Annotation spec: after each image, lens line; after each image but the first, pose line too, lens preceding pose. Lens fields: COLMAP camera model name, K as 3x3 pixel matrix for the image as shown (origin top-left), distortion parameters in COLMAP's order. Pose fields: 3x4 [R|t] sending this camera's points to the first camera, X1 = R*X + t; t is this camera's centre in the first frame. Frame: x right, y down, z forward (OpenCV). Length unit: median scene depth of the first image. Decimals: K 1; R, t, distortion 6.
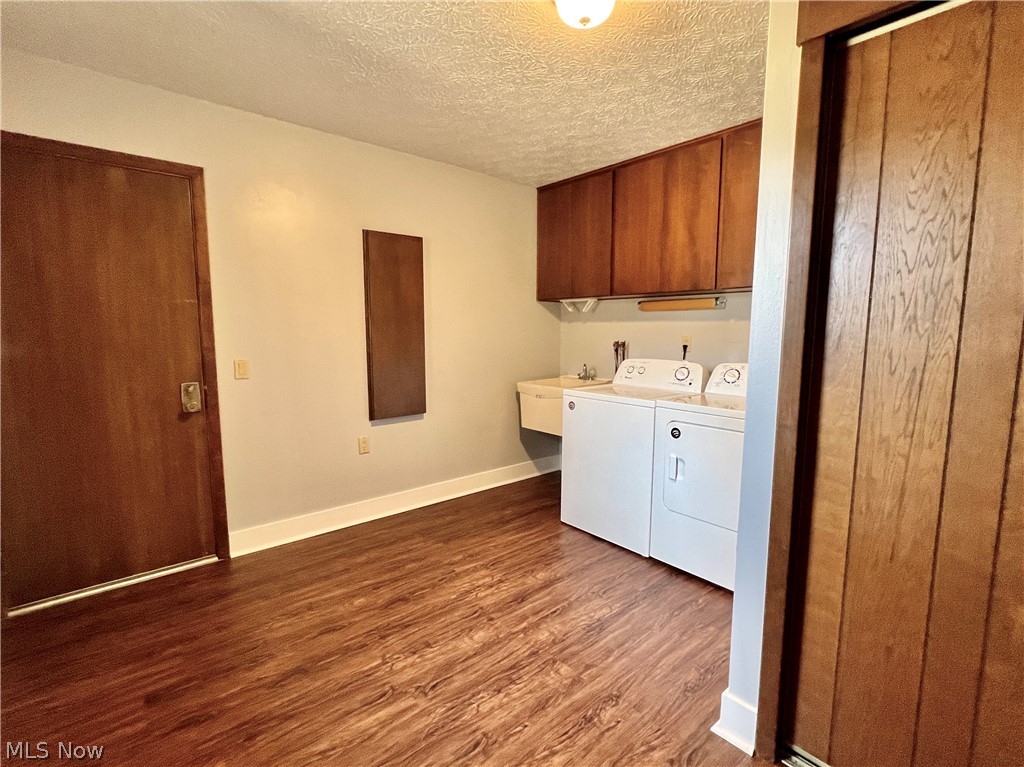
lens RADIAL K [[478.4, 0, 507.6], [0, 478.4, 381.4], [0, 0, 1]] dist [-0.003397, 0.000060]
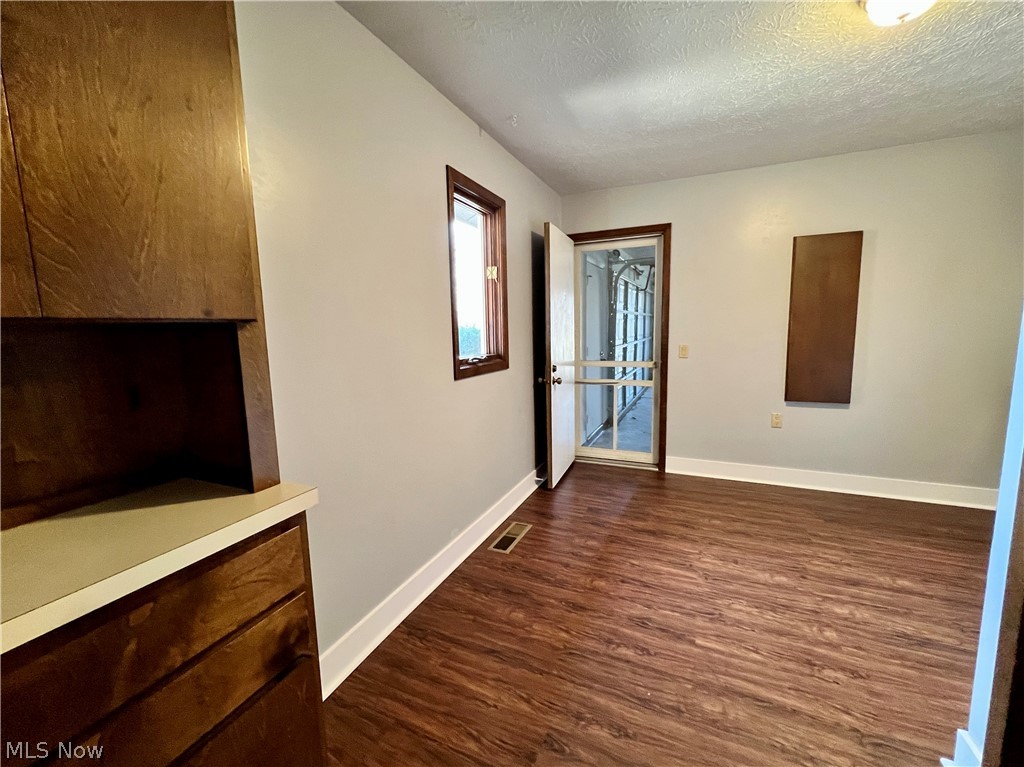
lens RADIAL K [[426.4, 0, 509.5], [0, 426.4, 379.3], [0, 0, 1]] dist [-0.000504, -0.000329]
pose [[0.428559, 0.099894, -0.897975, 0.480594], [-0.078427, 0.994231, 0.073172, 0.008149], [0.900104, 0.039067, 0.433921, -0.081786]]
